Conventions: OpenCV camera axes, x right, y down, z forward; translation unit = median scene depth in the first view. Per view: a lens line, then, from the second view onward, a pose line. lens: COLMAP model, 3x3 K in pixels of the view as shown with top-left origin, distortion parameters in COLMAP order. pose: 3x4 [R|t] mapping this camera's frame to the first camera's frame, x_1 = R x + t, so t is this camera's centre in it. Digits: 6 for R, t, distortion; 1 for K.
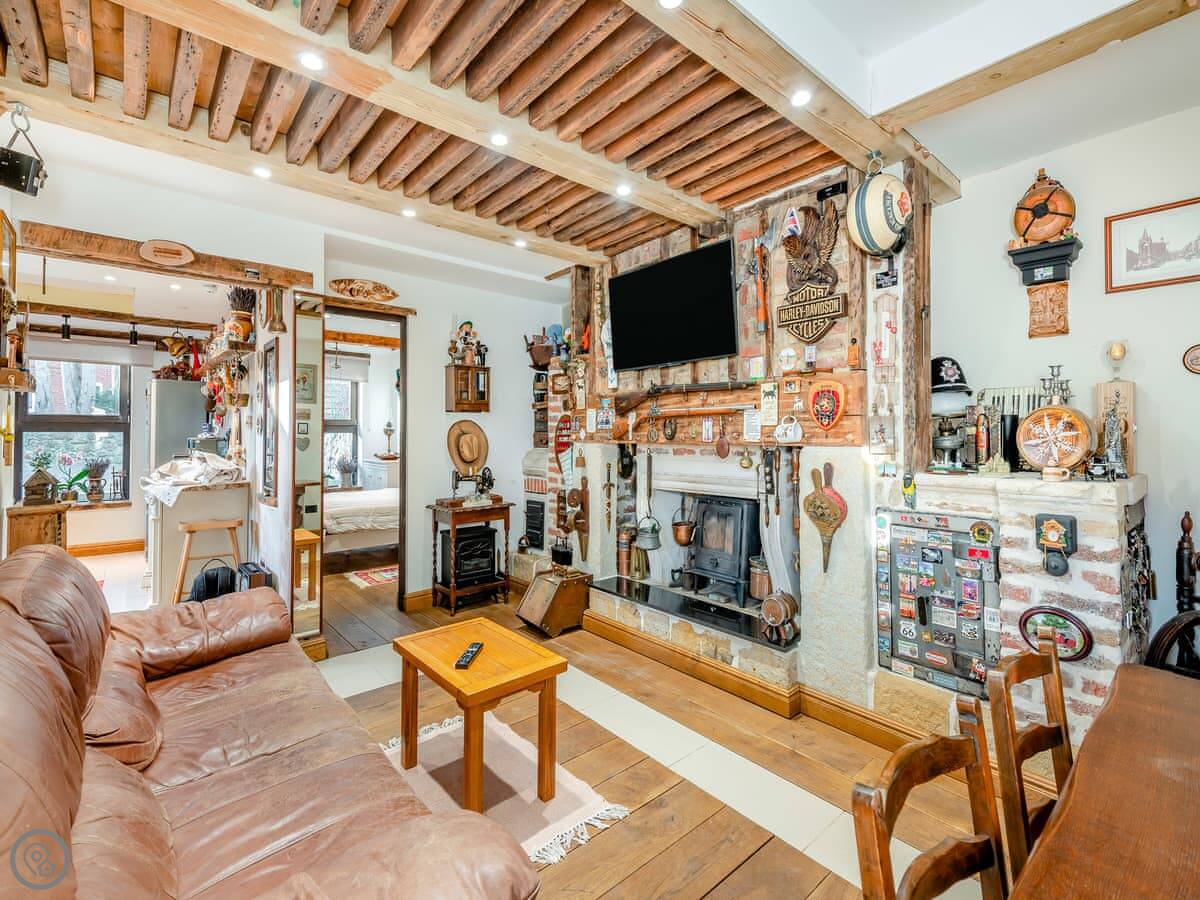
lens RADIAL K [[544.1, 0, 610.0], [0, 544.1, 427.6], [0, 0, 1]] dist [0.002250, -0.001097]
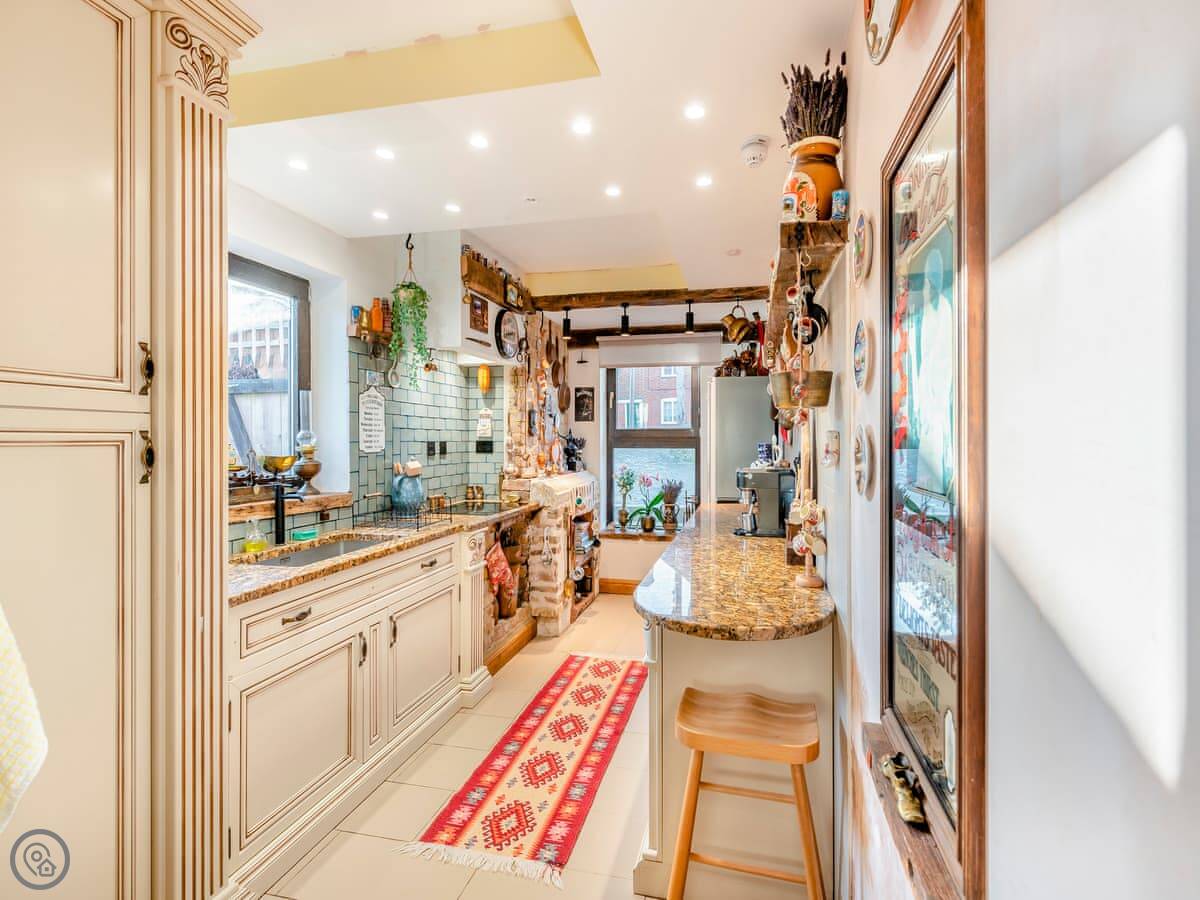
lens RADIAL K [[536.0, 0, 633.4], [0, 536.0, 434.7], [0, 0, 1]] dist [0.001526, -0.000195]
pose [[0.590754, -0.004634, -0.806839, -0.321406], [0.008801, 0.999961, 0.000701, -0.014715], [0.806804, -0.007515, 0.590772, 0.483436]]
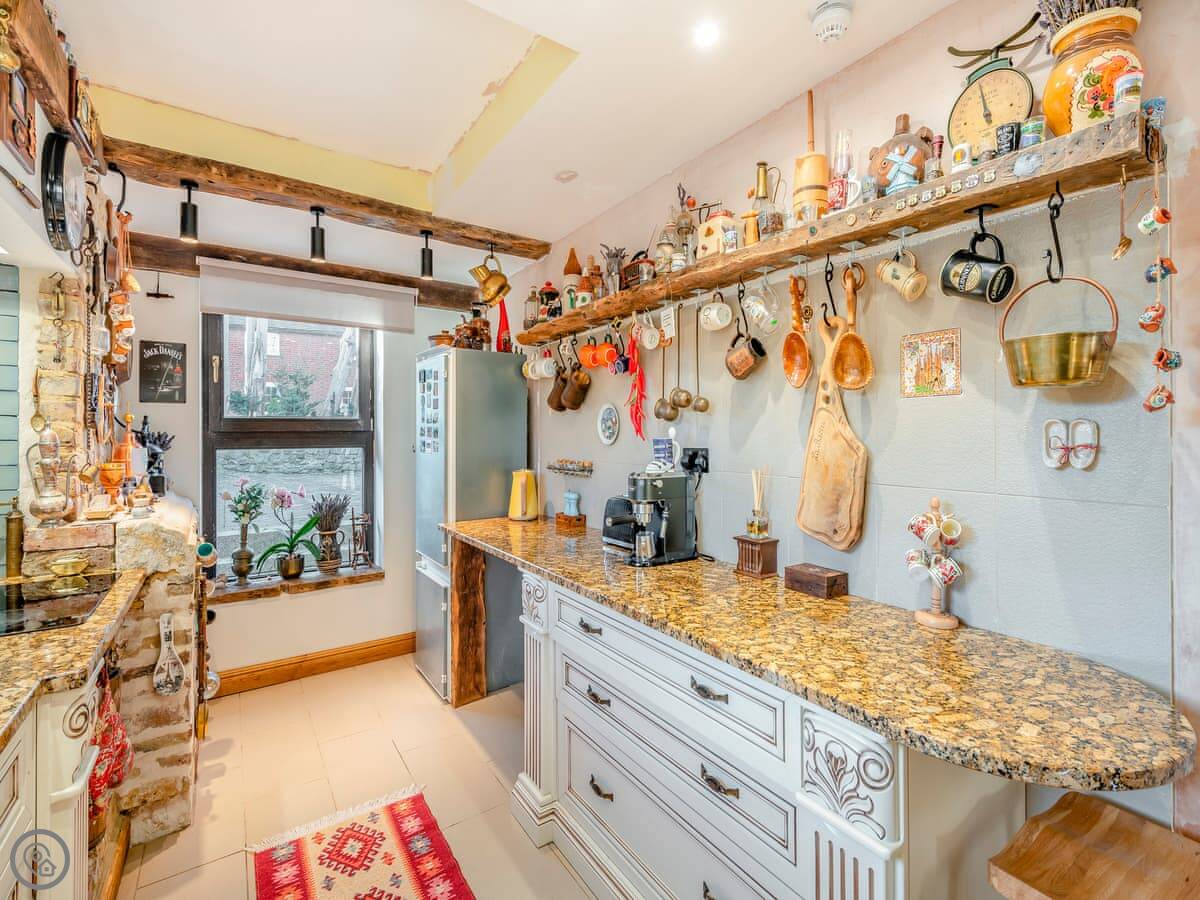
lens RADIAL K [[544.1, 0, 610.0], [0, 544.1, 427.6], [0, 0, 1]] dist [0.002250, -0.001097]
pose [[0.992426, -0.003082, -0.122802, -0.606527], [0.003353, 0.999992, 0.002004, -0.013781], [0.122795, -0.002400, 0.992429, 0.493934]]
